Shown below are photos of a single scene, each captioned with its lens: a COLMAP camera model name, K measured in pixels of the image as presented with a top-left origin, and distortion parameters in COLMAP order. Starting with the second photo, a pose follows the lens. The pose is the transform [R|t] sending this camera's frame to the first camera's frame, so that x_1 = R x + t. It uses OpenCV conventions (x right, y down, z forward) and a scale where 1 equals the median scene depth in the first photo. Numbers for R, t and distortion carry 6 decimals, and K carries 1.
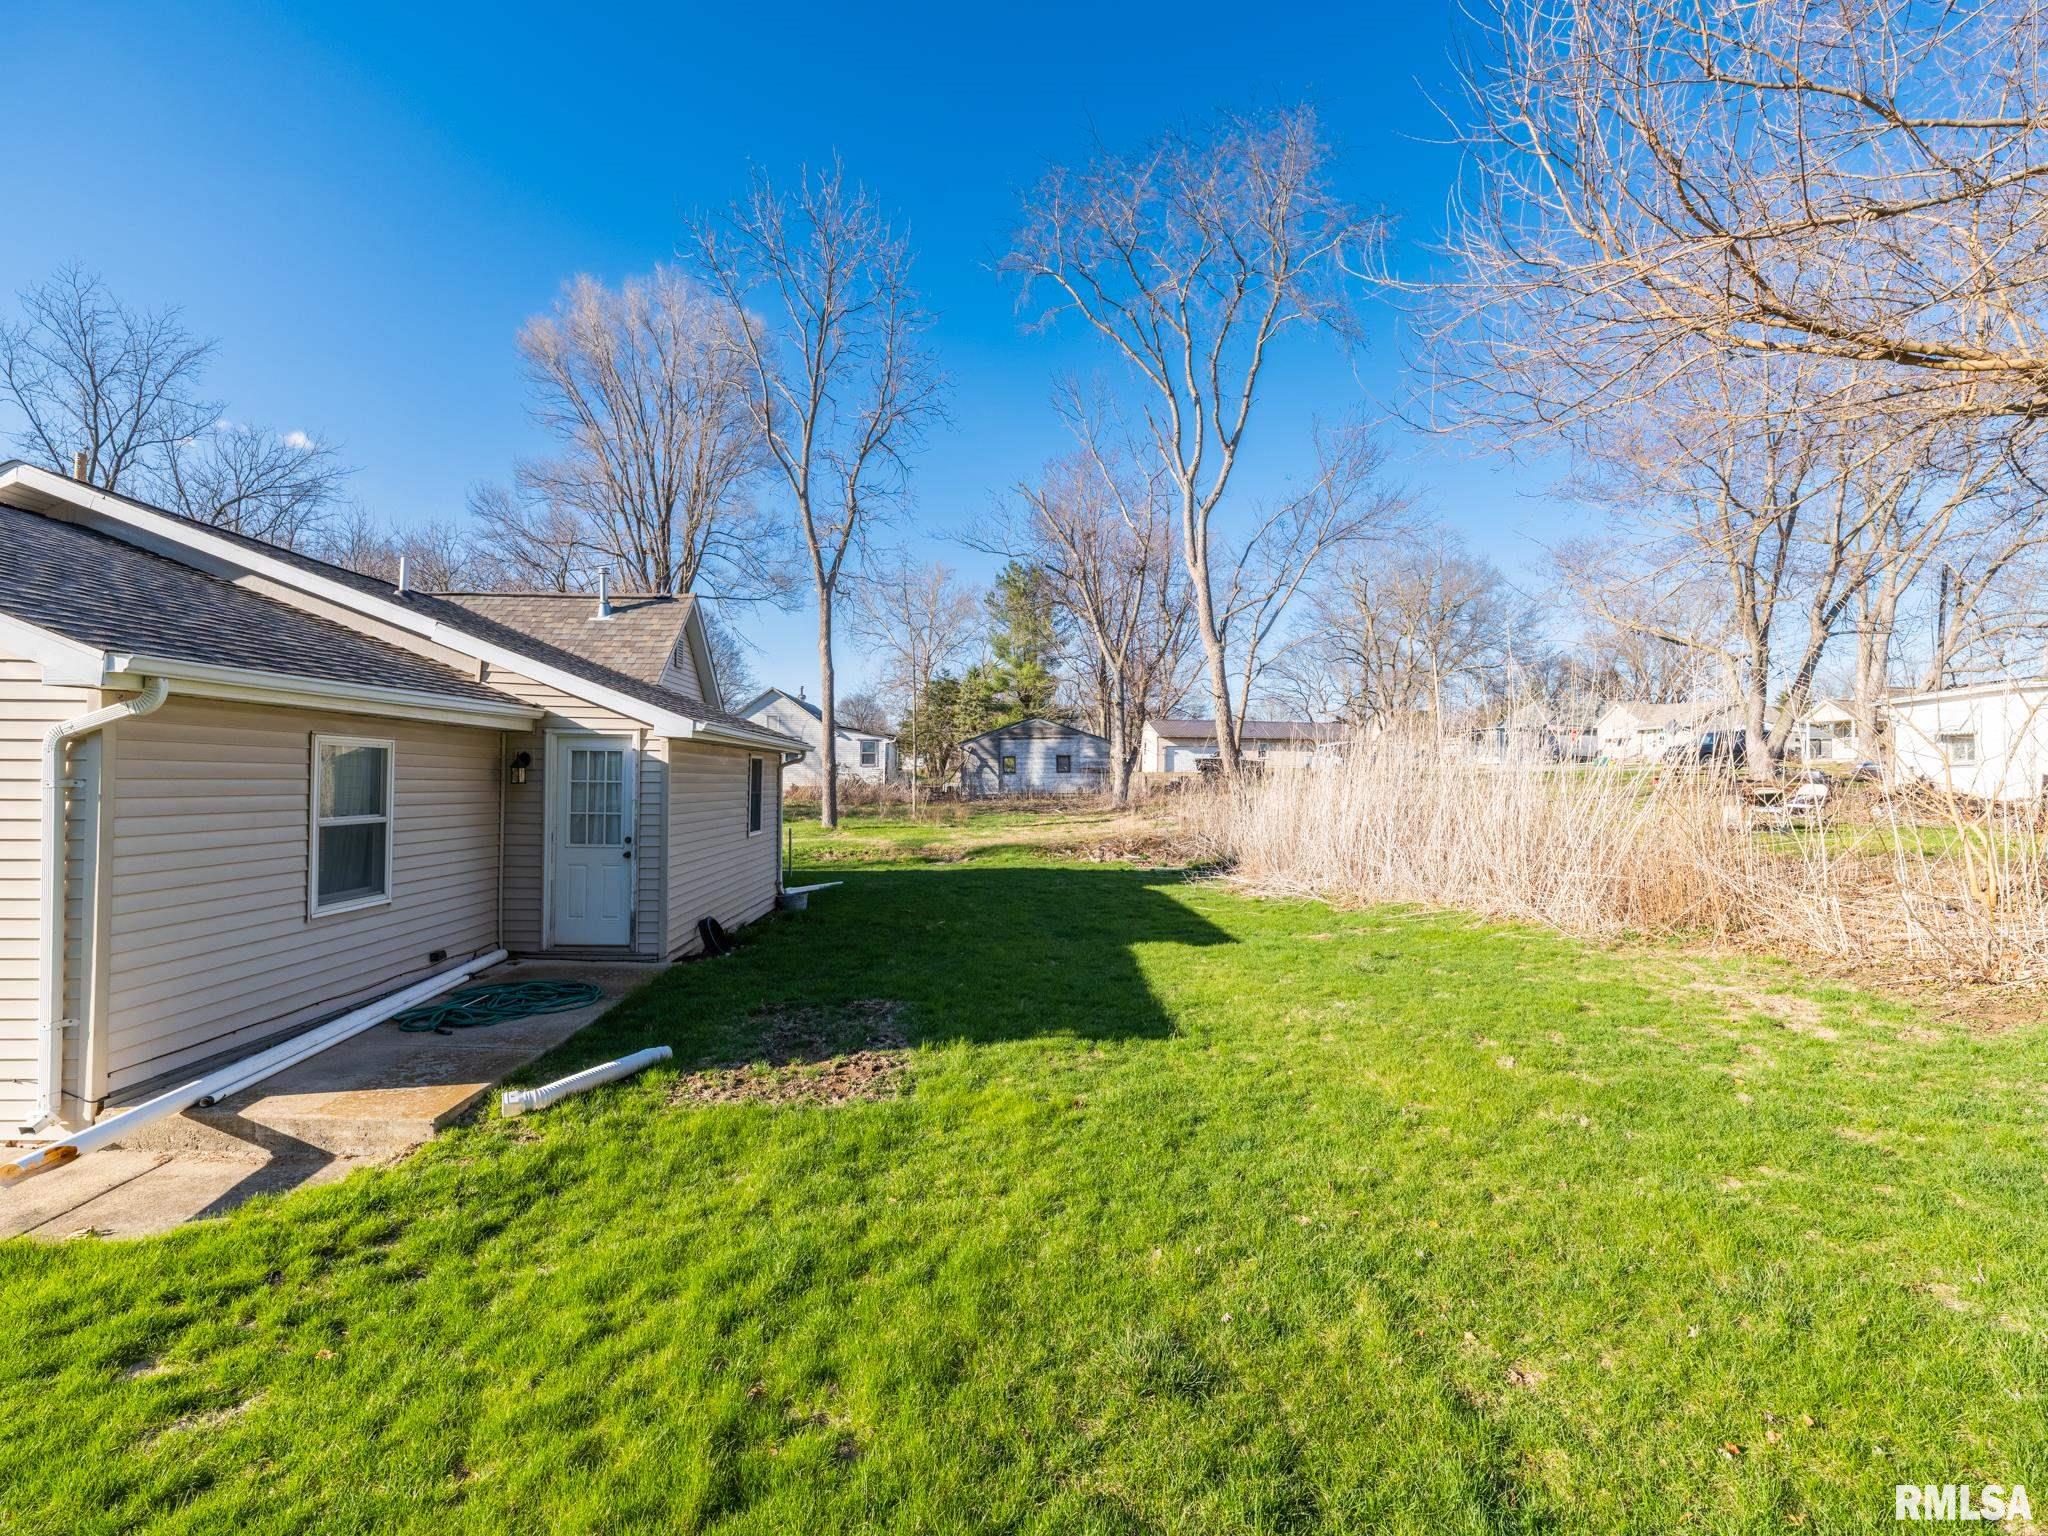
lens RADIAL K [[947.9, 0, 1039.8], [0, 947.9, 765.4], [0, 0, 1]] dist [-0.001577, 0.000985]
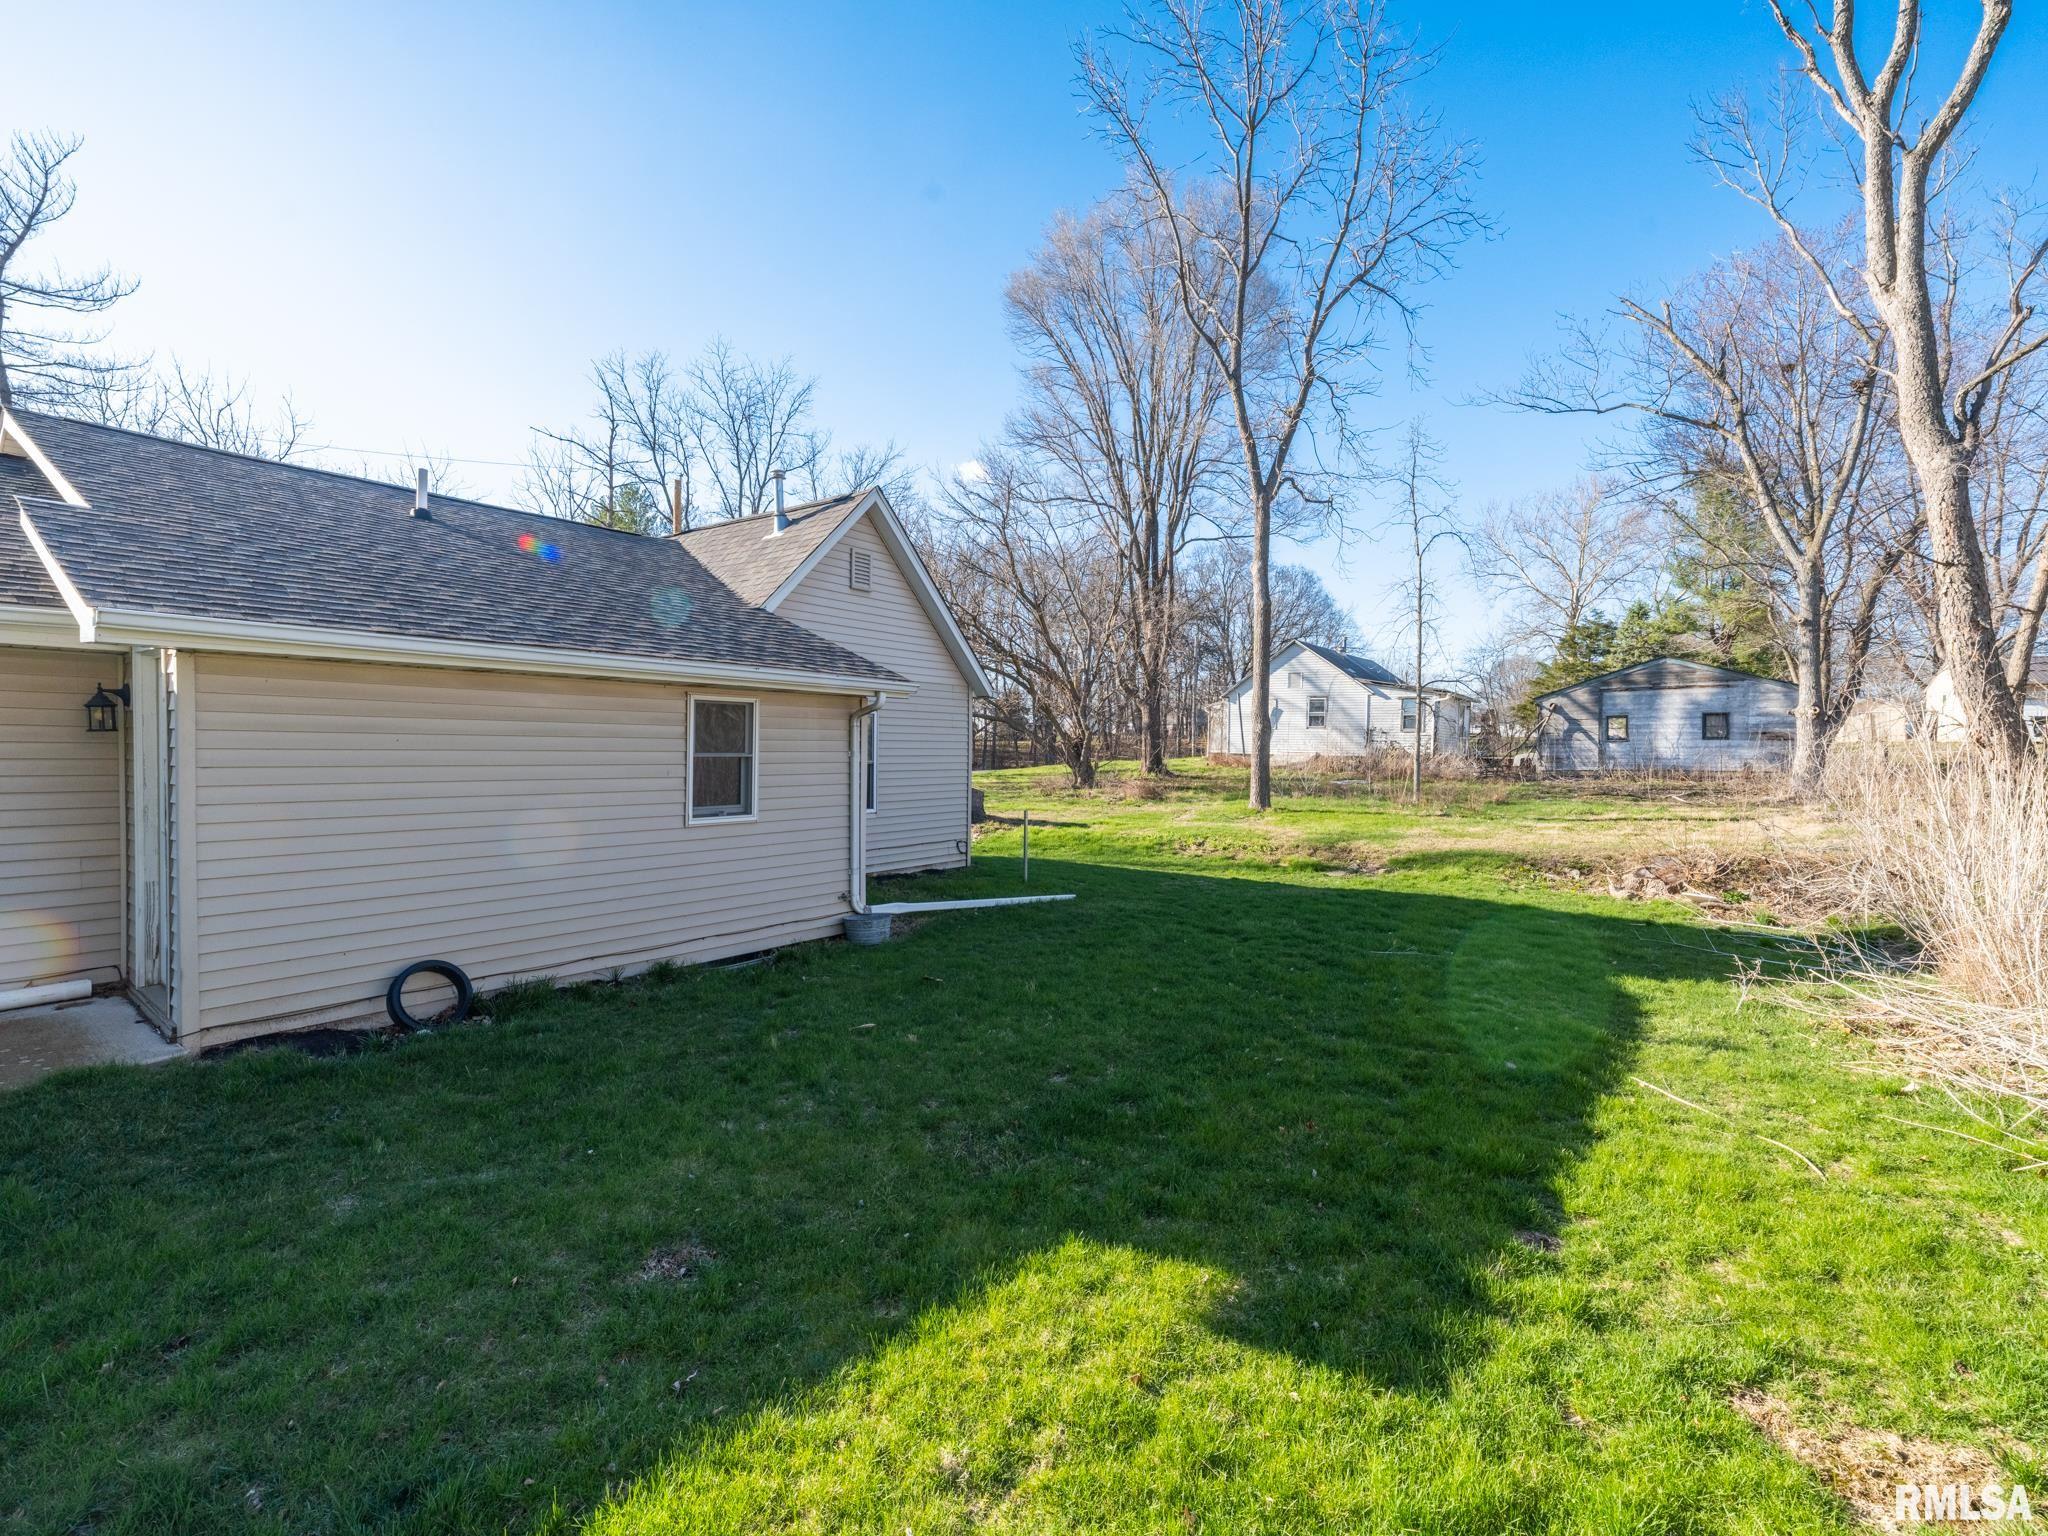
lens RADIAL K [[947.9, 0, 1007.4], [0, 947.9, 766.4], [0, 0, 1]] dist [-0.001577, 0.000985]
pose [[0.767010, 0.017330, -0.641401, 0.080639], [0.003047, 0.999526, 0.030649, 0.005692], [0.641628, -0.025462, 0.766593, 0.215123]]
